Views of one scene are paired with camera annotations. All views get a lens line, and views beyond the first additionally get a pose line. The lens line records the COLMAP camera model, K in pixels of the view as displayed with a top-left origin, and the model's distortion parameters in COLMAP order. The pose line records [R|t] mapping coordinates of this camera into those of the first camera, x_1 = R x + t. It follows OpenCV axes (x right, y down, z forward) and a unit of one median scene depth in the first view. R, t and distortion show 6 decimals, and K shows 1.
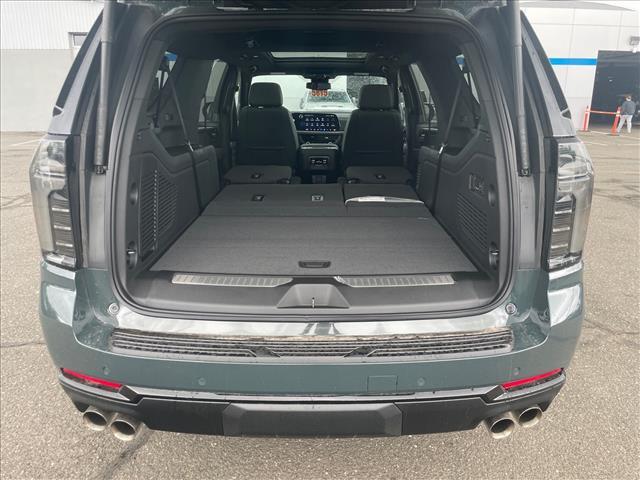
lens RADIAL K [[493.2, 0, 328.9], [0, 493.2, 236.4], [0, 0, 1]] dist [0.004234, -0.004006]
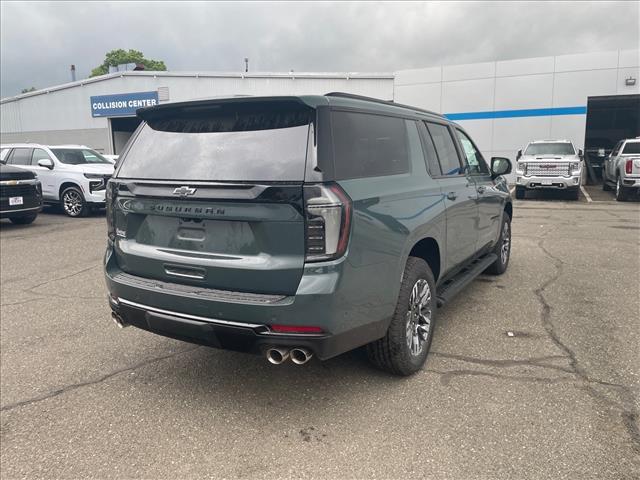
lens RADIAL K [[483.0, 0, 320.0], [0, 483.0, 240.0], [0, 0, 1]] dist [0.104456, -0.150484]
pose [[0.861516, 0.068239, -0.503124, 1.248195], [-0.117647, 0.990788, -0.067071, 0.094934], [0.493913, 0.116974, 0.861607, -0.357321]]
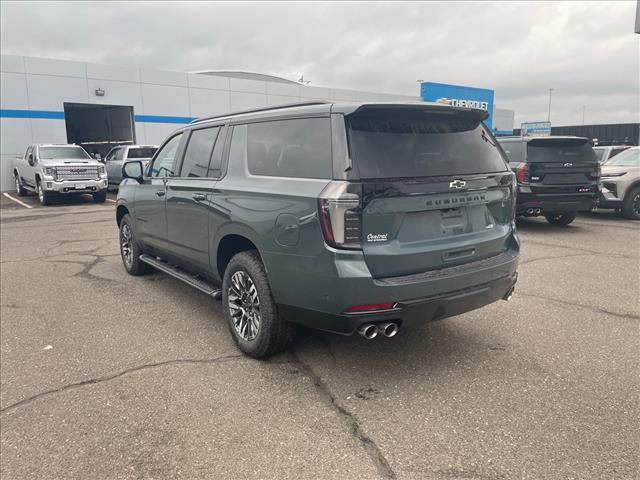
lens RADIAL K [[487.2, 0, 320.0], [0, 487.2, 240.0], [0, 0, 1]] dist [0.038238, -0.002122]
pose [[0.820797, -0.115952, 0.559327, -1.623942], [0.169745, 0.984460, -0.045011, 0.083430], [-0.545416, 0.131888, 0.827724, -0.457106]]
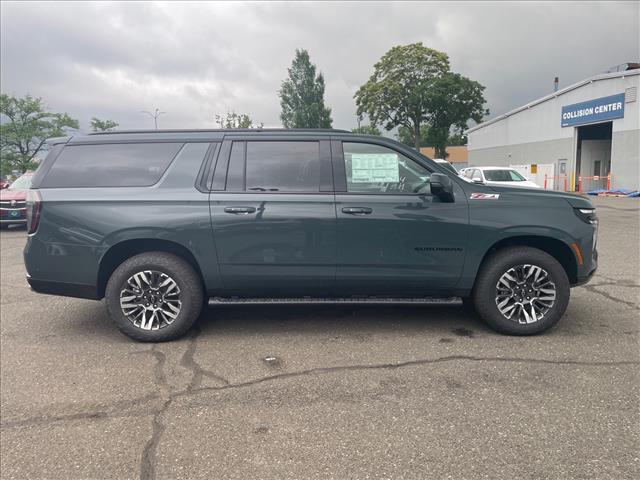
lens RADIAL K [[487.2, 0, 320.0], [0, 487.2, 240.0], [0, 0, 1]] dist [0.038238, -0.002122]
pose [[0.014873, 0.128694, -0.991573, 3.251647], [-0.252194, 0.960104, 0.120826, -0.657331], [0.967562, 0.248272, 0.046736, 2.439234]]
